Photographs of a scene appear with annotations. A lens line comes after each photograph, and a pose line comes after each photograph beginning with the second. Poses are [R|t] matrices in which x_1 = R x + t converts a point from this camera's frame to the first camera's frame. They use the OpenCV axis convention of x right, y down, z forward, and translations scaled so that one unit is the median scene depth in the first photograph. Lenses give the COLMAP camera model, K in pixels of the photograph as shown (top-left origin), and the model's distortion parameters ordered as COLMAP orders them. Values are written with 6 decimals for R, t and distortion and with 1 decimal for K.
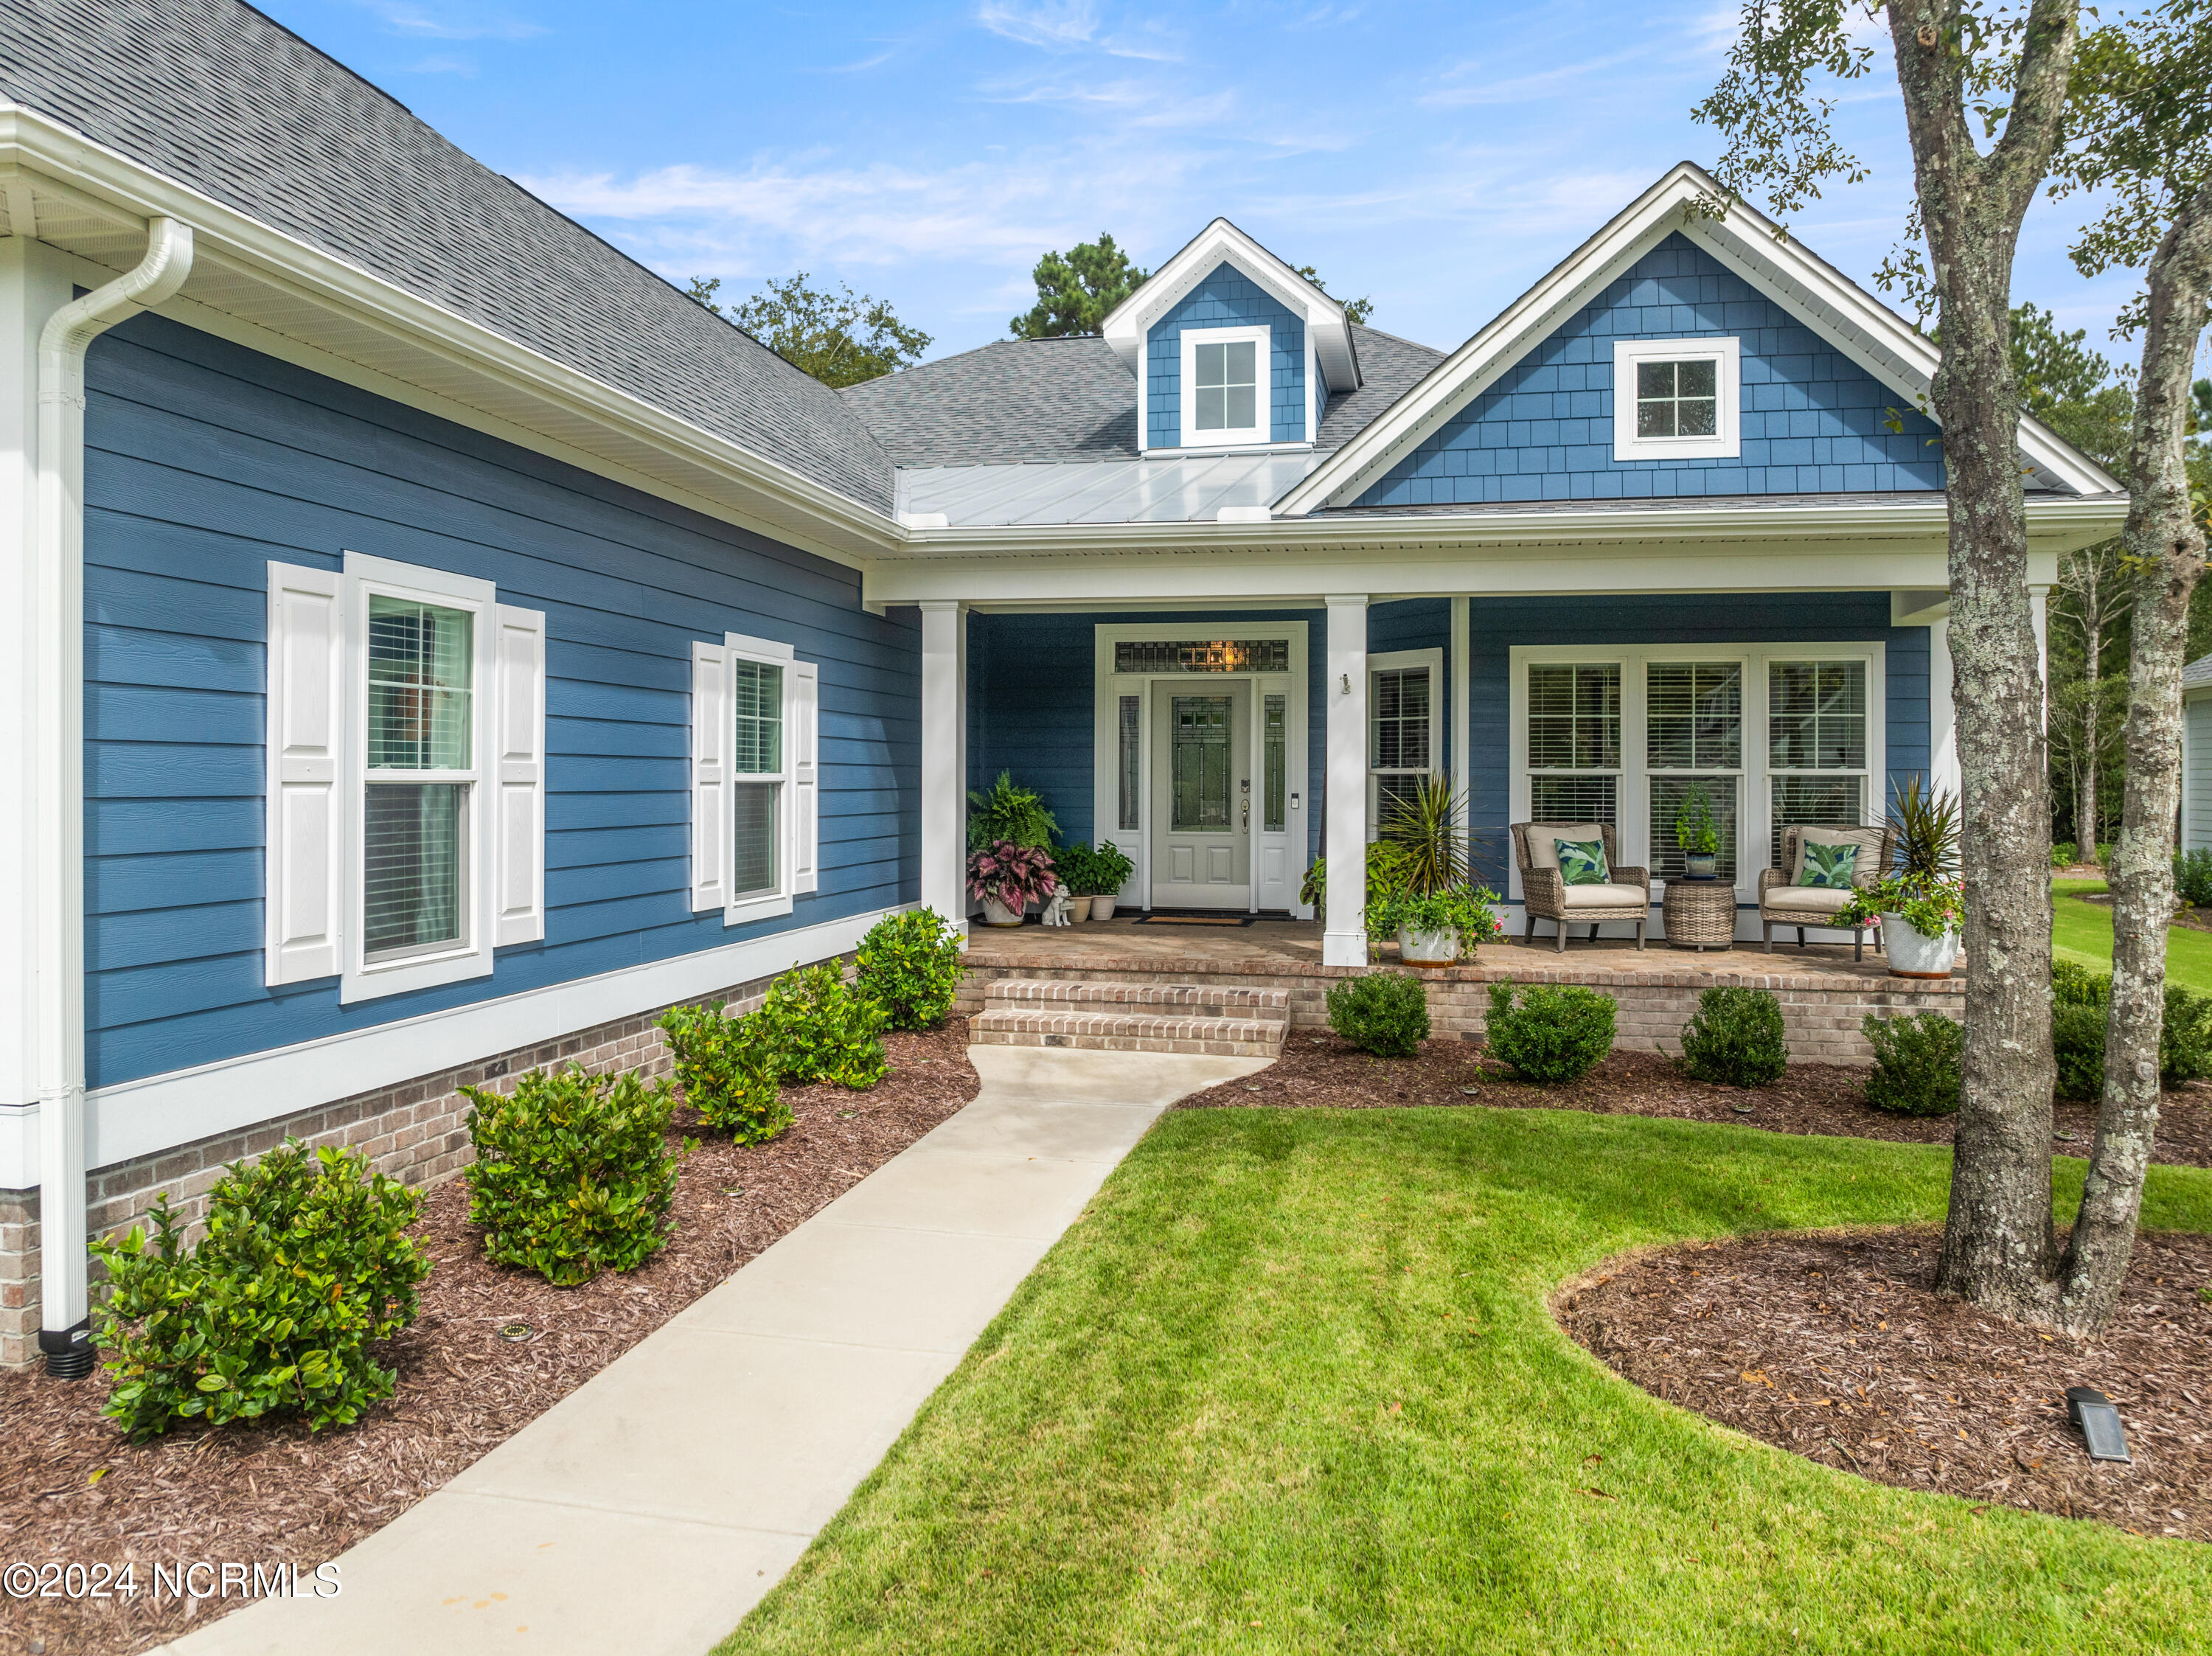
lens RADIAL K [[1562.7, 0, 1105.4], [0, 1562.7, 780.8], [0, 0, 1]] dist [-0.034102, -0.004291]
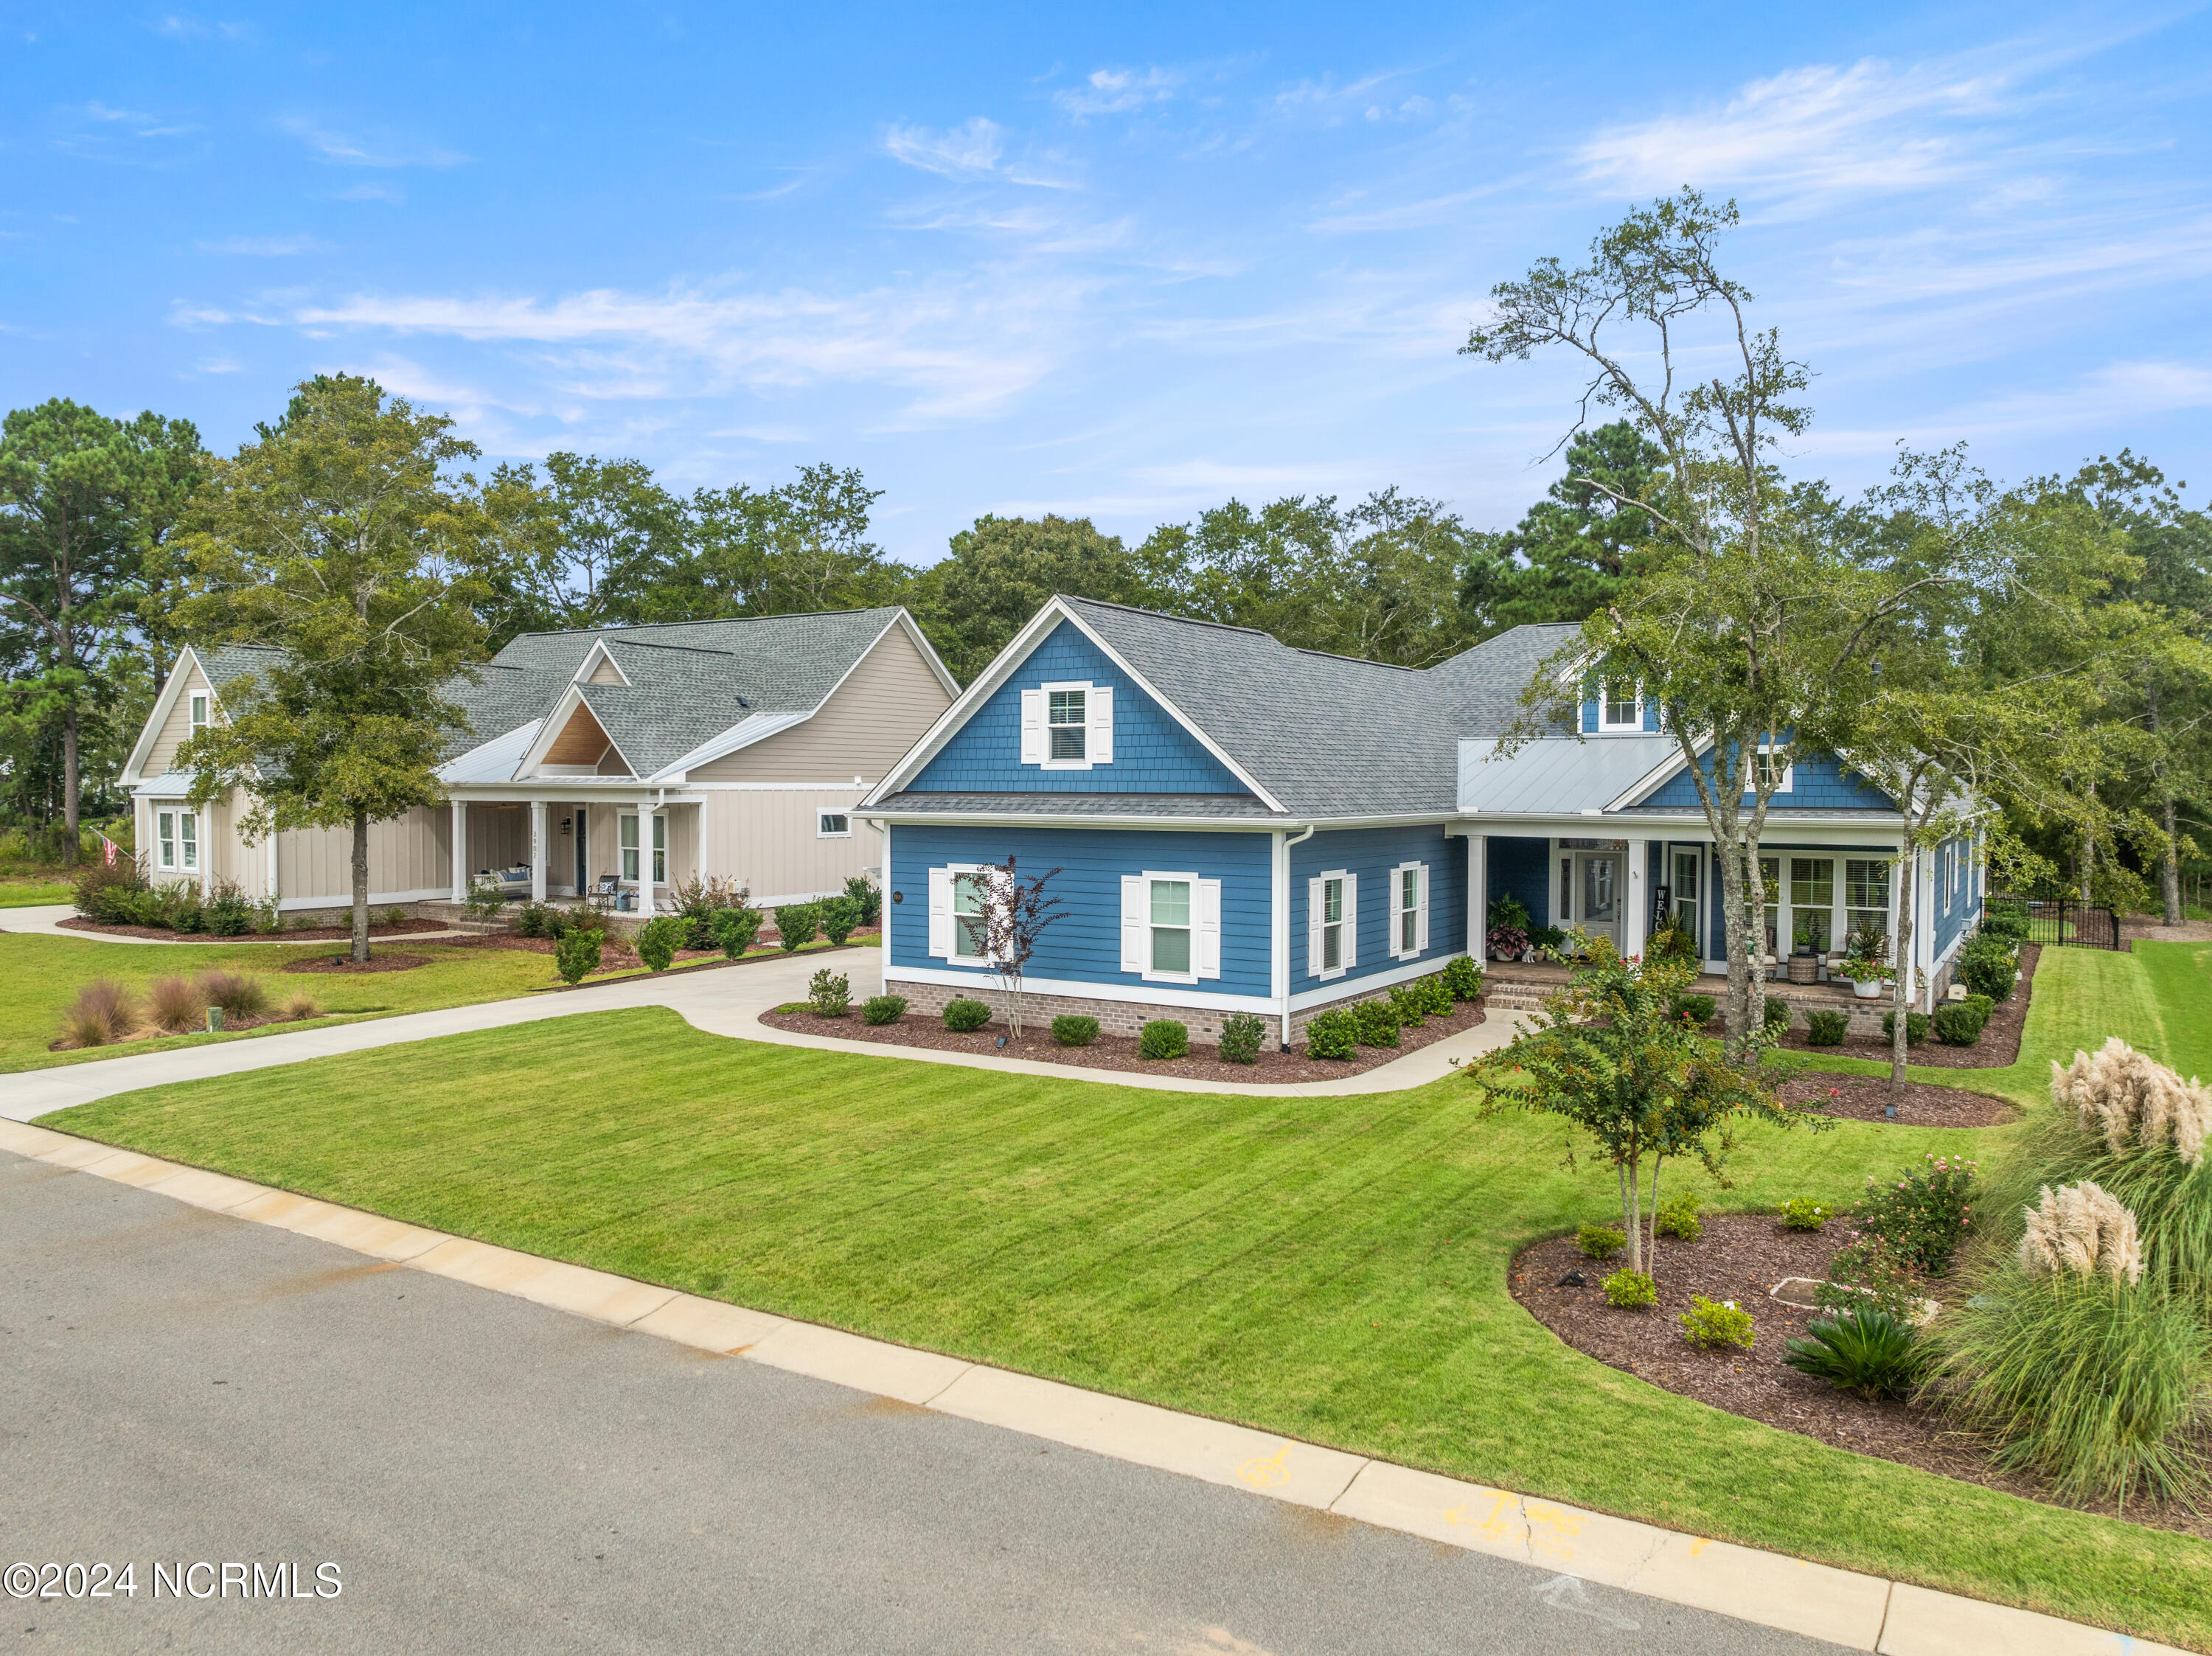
lens RADIAL K [[1555.1, 0, 1106.0], [0, 1555.1, 828.0], [0, 0, 1]] dist [-0.009301, -0.060048]
pose [[0.936684, 0.008726, -0.350068, 0.216691], [0.000578, 0.999650, 0.026462, -0.193946], [0.350176, -0.024988, 0.936351, -1.584579]]
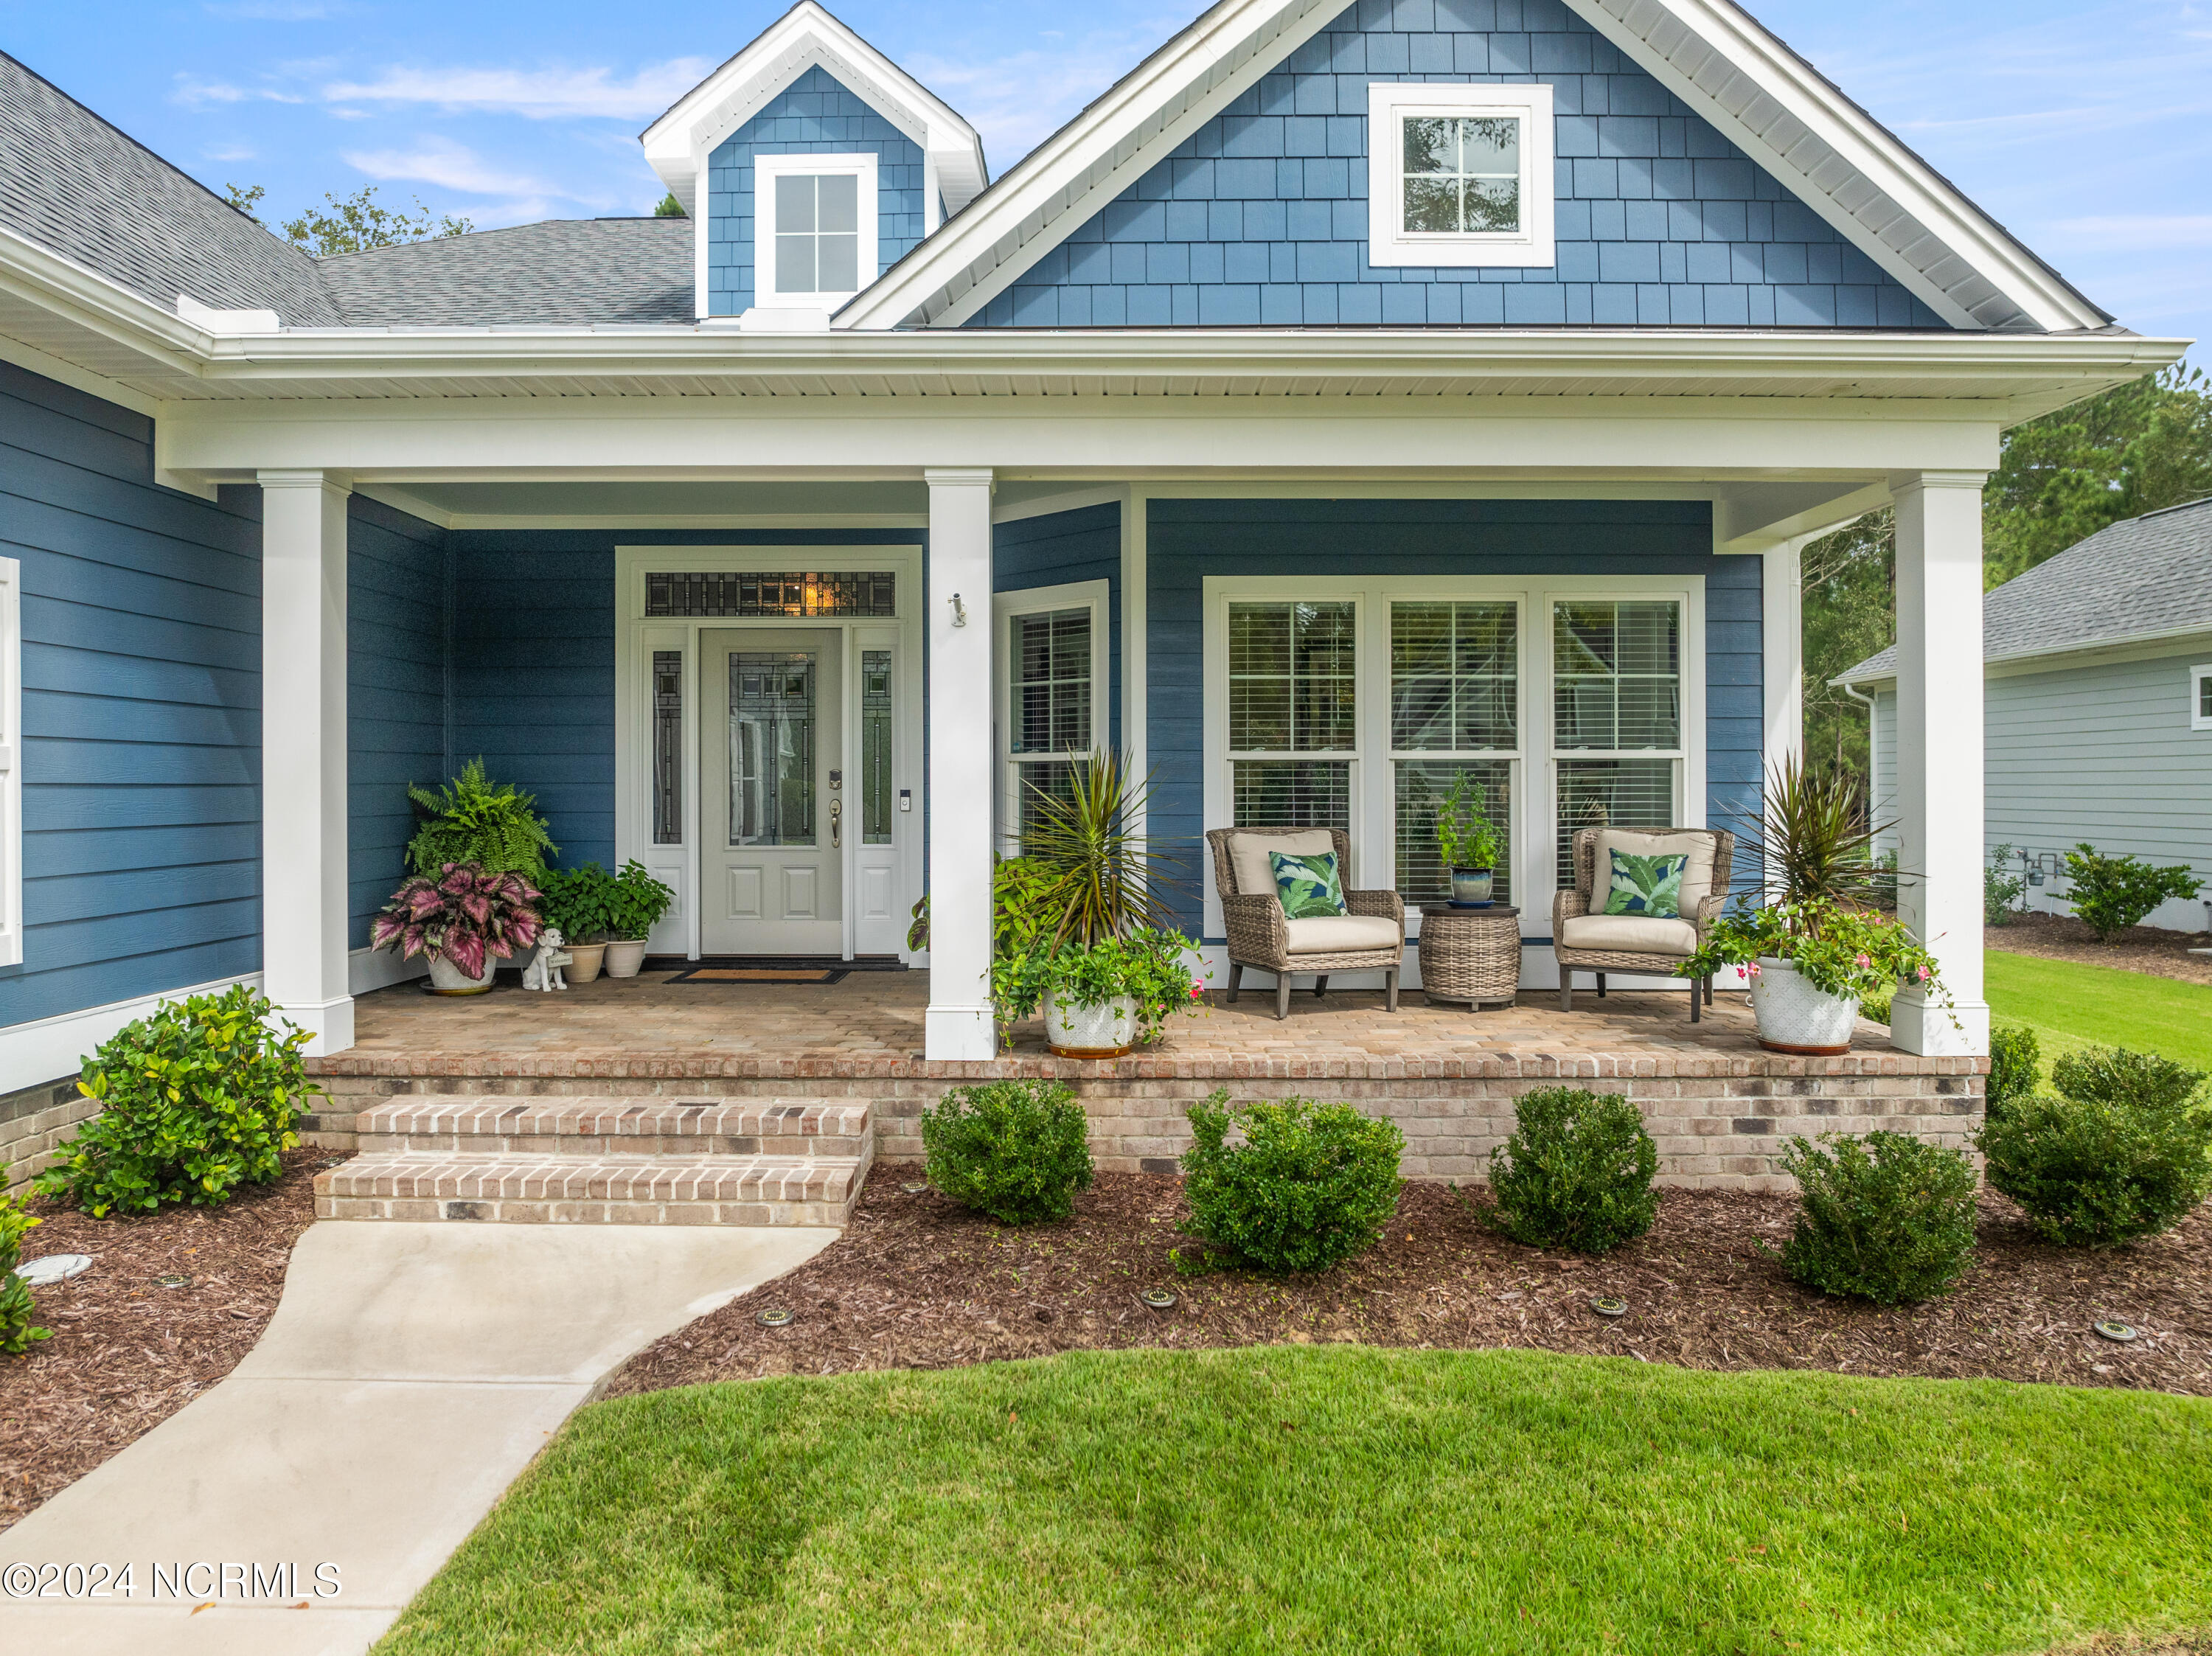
lens RADIAL K [[1563.7, 0, 1092.3], [0, 1563.7, 790.0], [0, 0, 1]] dist [-0.009226, -0.055260]
pose [[0.979694, -0.005935, 0.200409, 0.075267], [0.005472, 0.999981, 0.002867, 0.007835], [-0.200422, -0.001712, 0.979708, 0.349302]]
